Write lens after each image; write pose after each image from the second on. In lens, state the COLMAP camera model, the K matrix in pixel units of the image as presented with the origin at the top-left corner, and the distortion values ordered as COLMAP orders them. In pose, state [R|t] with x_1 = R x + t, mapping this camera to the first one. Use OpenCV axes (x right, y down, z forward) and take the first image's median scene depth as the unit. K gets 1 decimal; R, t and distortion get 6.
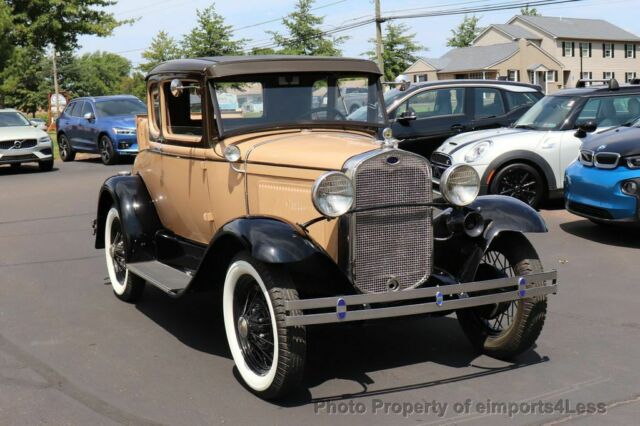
lens RADIAL K [[836.0, 0, 336.3], [0, 836.0, 211.5], [0, 0, 1]] dist [-0.084076, -0.006190]
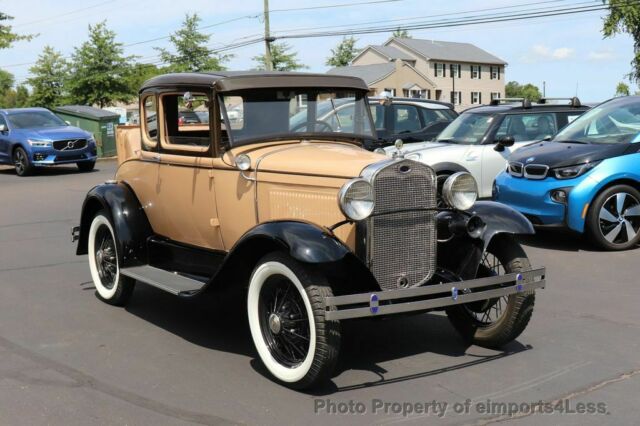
lens RADIAL K [[794.7, 0, 360.3], [0, 794.7, 215.3], [0, 0, 1]] dist [-0.107515, 0.009554]
pose [[0.989559, -0.003904, 0.144078, -0.121839], [0.004954, 0.999964, -0.006928, 0.005722], [-0.144046, 0.007569, 0.989542, -0.022135]]
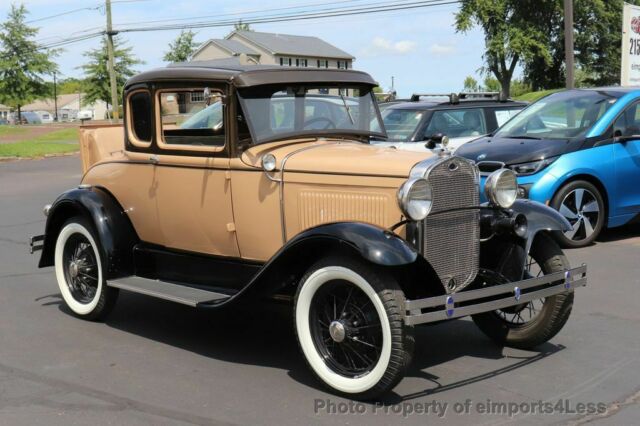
lens RADIAL K [[836.0, 0, 336.3], [0, 836.0, 211.5], [0, 0, 1]] dist [-0.084076, -0.006190]
pose [[0.966949, -0.024135, 0.253824, -0.299889], [0.028367, 0.999513, -0.013024, 0.004751], [-0.253385, 0.019794, 0.967163, 0.010775]]
